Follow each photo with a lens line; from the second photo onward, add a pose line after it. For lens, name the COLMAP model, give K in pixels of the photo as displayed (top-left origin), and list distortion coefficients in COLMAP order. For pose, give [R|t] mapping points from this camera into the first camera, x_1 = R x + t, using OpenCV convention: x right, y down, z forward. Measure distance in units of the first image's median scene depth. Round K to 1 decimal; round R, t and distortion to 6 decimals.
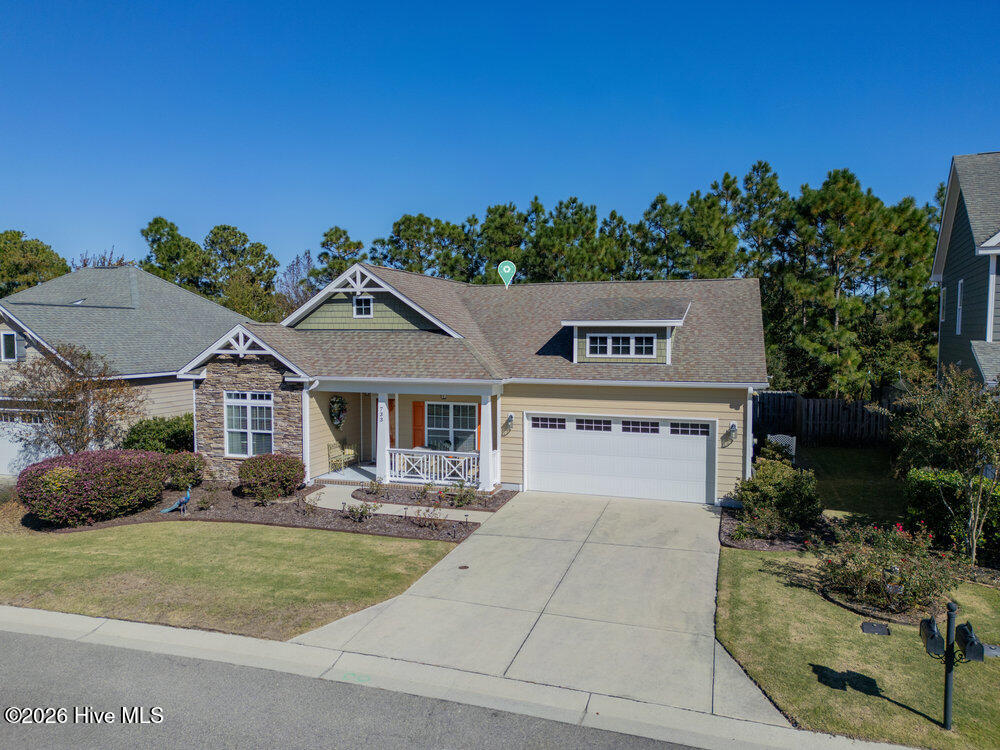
lens RADIAL K [[715.0, 0, 501.9], [0, 715.0, 376.8], [0, 0, 1]] dist [0.060699, -0.055377]
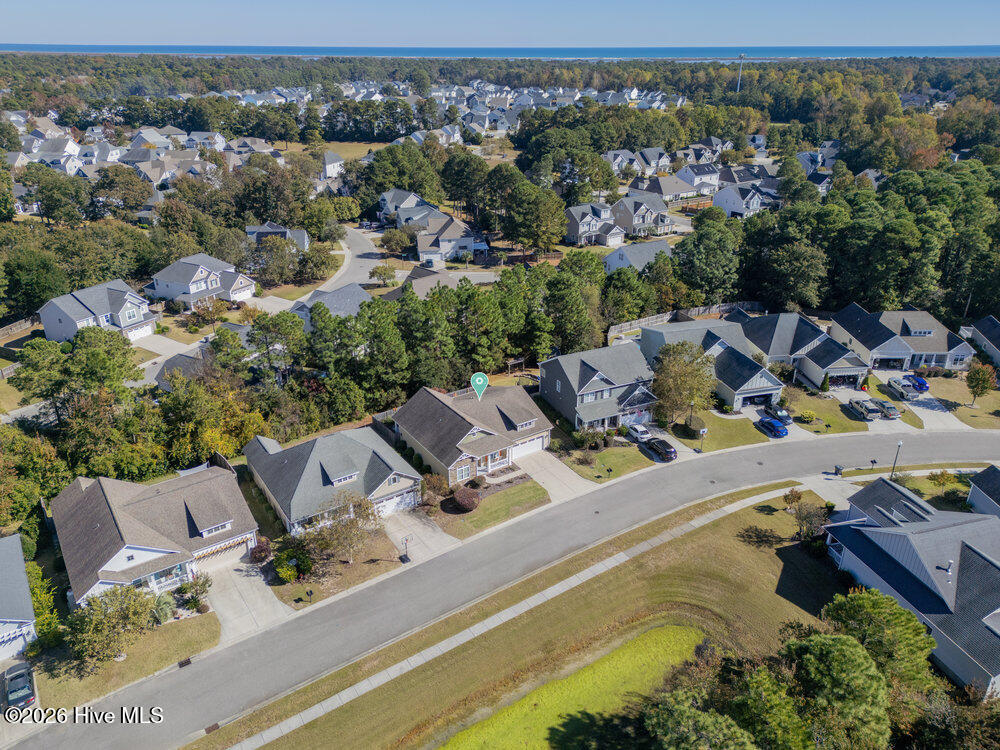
lens RADIAL K [[715.0, 0, 496.8], [0, 715.0, 370.3], [0, 0, 1]] dist [0.060699, -0.055377]
pose [[0.630510, -0.321438, 0.706495, -3.290785], [0.050463, 0.925269, 0.375939, -2.245546], [-0.774539, -0.201382, 0.599612, -1.658603]]
